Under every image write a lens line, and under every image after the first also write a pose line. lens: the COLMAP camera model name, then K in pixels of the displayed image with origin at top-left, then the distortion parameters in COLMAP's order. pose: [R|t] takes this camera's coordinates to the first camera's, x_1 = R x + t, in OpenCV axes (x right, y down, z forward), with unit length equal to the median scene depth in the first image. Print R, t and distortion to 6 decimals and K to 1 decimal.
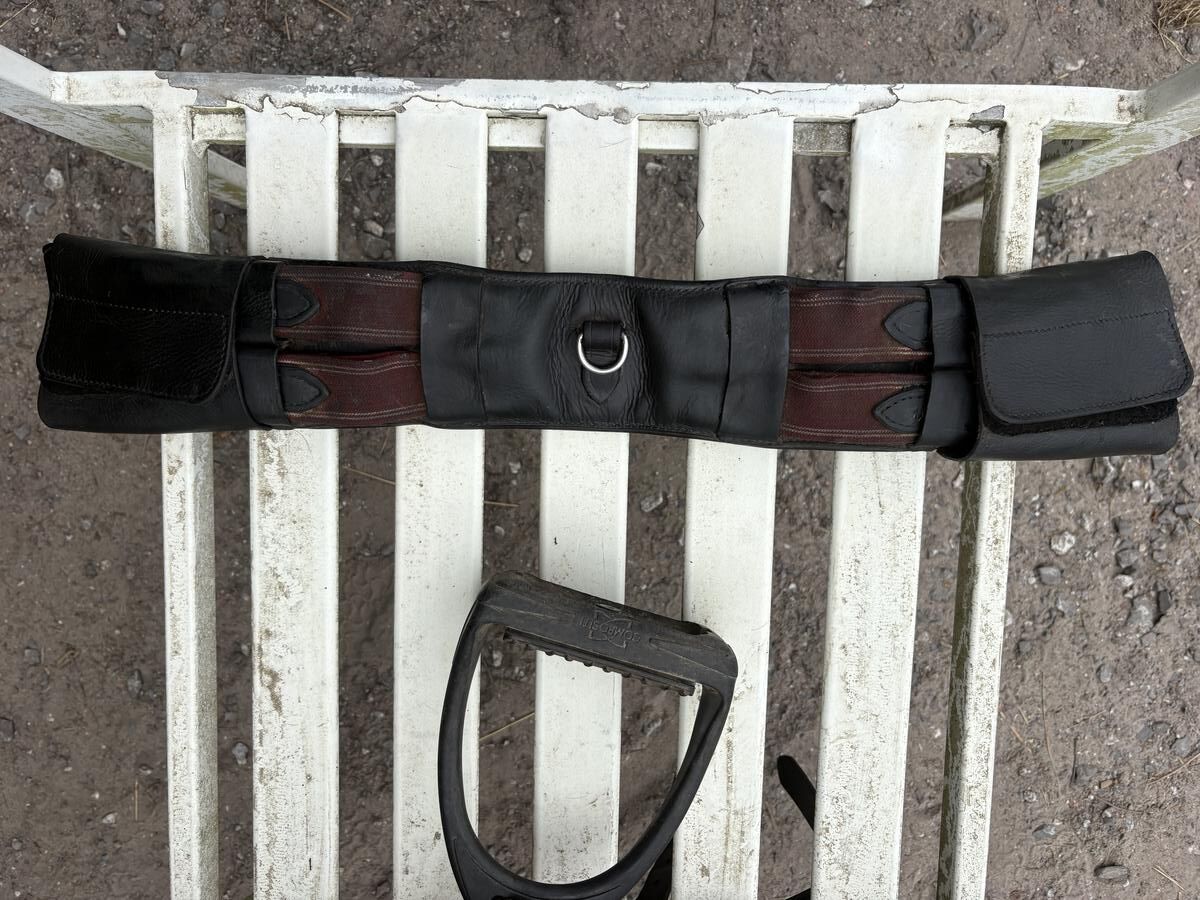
lens RADIAL K [[914.1, 0, 600.0], [0, 914.1, 450.0], [0, 0, 1]] dist [0.068627, -0.091673]
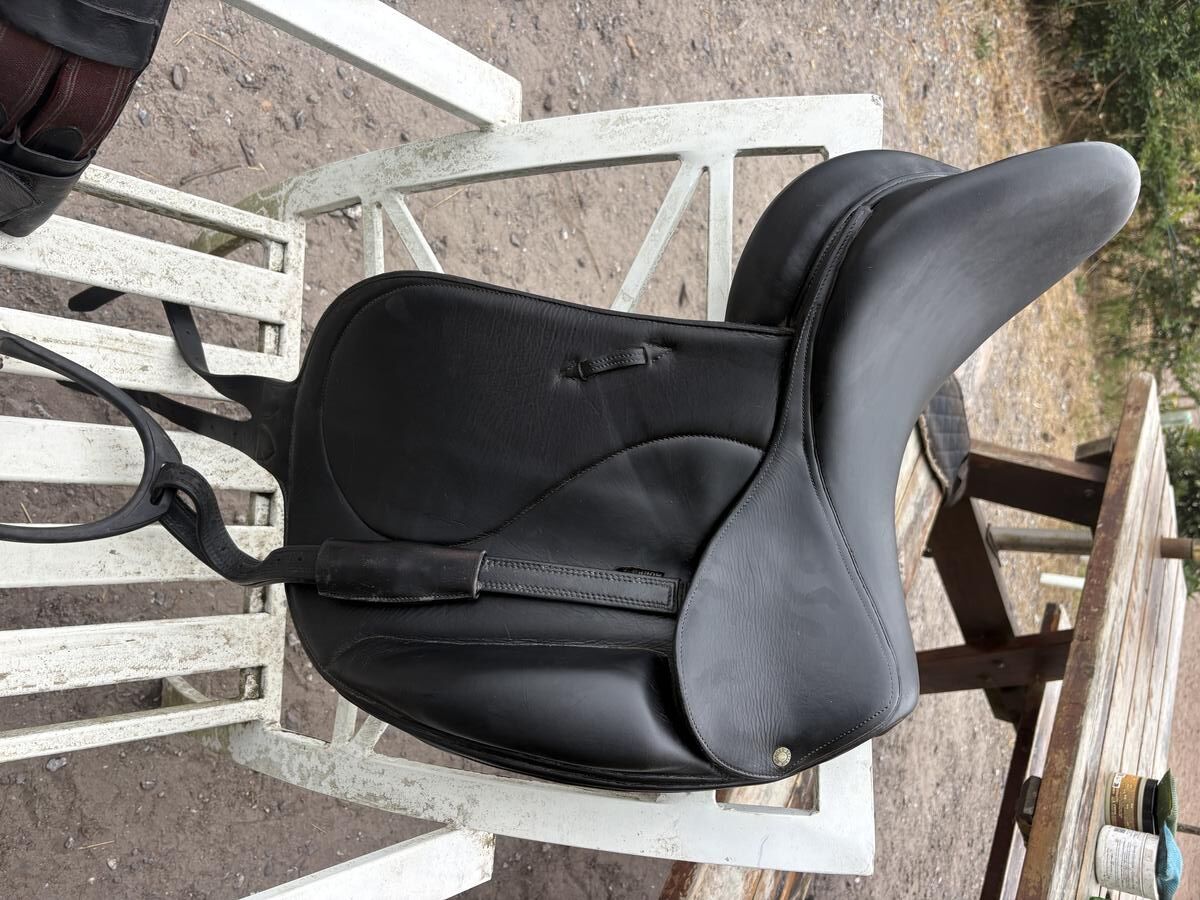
lens RADIAL K [[914.1, 0, 600.0], [0, 914.1, 450.0], [0, 0, 1]] dist [0.068627, -0.091673]
pose [[-0.005866, -0.997737, 0.066986, -0.117586], [0.690060, 0.044443, 0.722387, -0.099009], [-0.723729, 0.050462, 0.688237, -0.527266]]
